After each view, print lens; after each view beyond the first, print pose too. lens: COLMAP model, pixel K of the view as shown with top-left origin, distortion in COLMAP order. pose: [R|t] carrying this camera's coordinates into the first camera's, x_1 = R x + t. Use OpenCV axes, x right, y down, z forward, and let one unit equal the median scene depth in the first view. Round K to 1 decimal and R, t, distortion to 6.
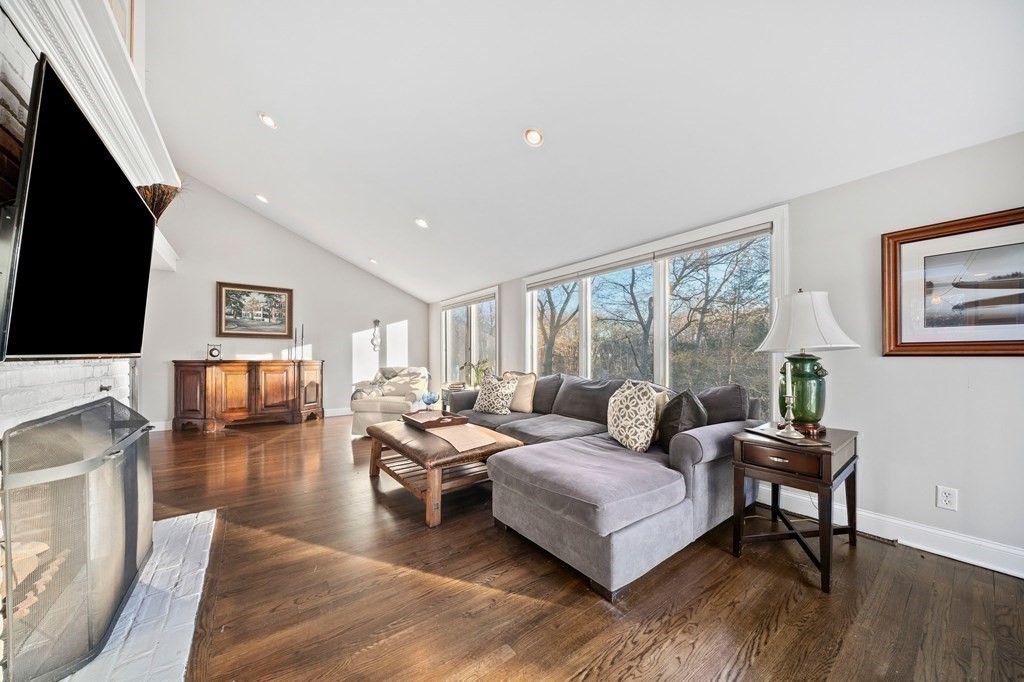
lens RADIAL K [[355.0, 0, 514.4], [0, 355.0, 351.1], [0, 0, 1]] dist [-0.000569, 0.000008]
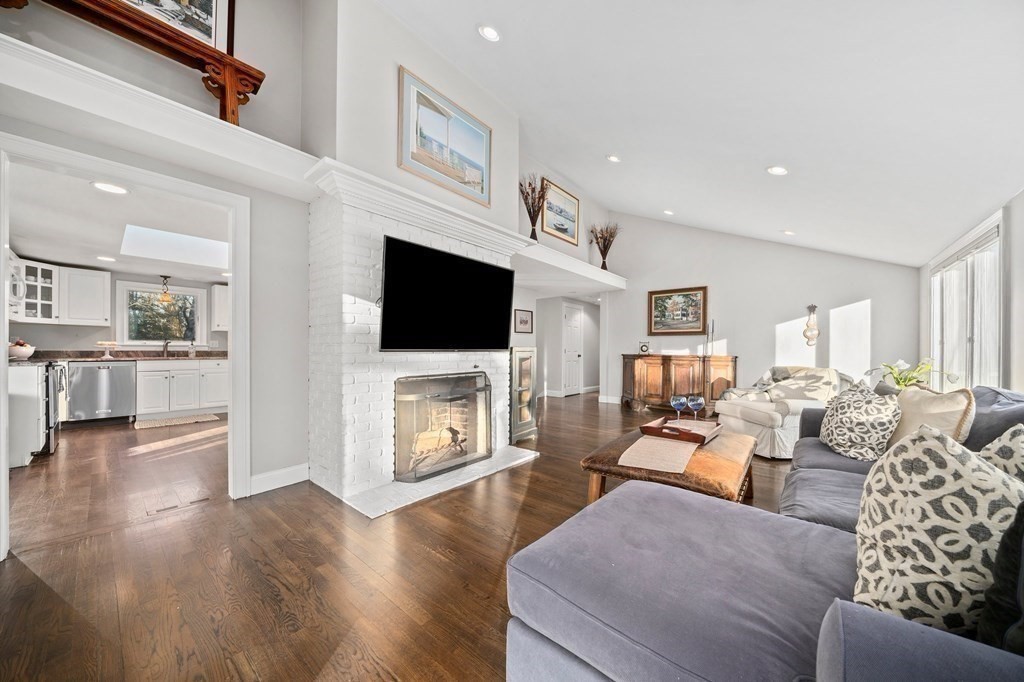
lens RADIAL K [[355.0, 0, 514.4], [0, 355.0, 351.1], [0, 0, 1]] dist [-0.000569, 0.000008]
pose [[0.236025, 0.003594, -0.971740, 0.268292], [0.007528, 0.999956, 0.005526, 0.003204], [0.971718, -0.008619, 0.235988, 0.248227]]
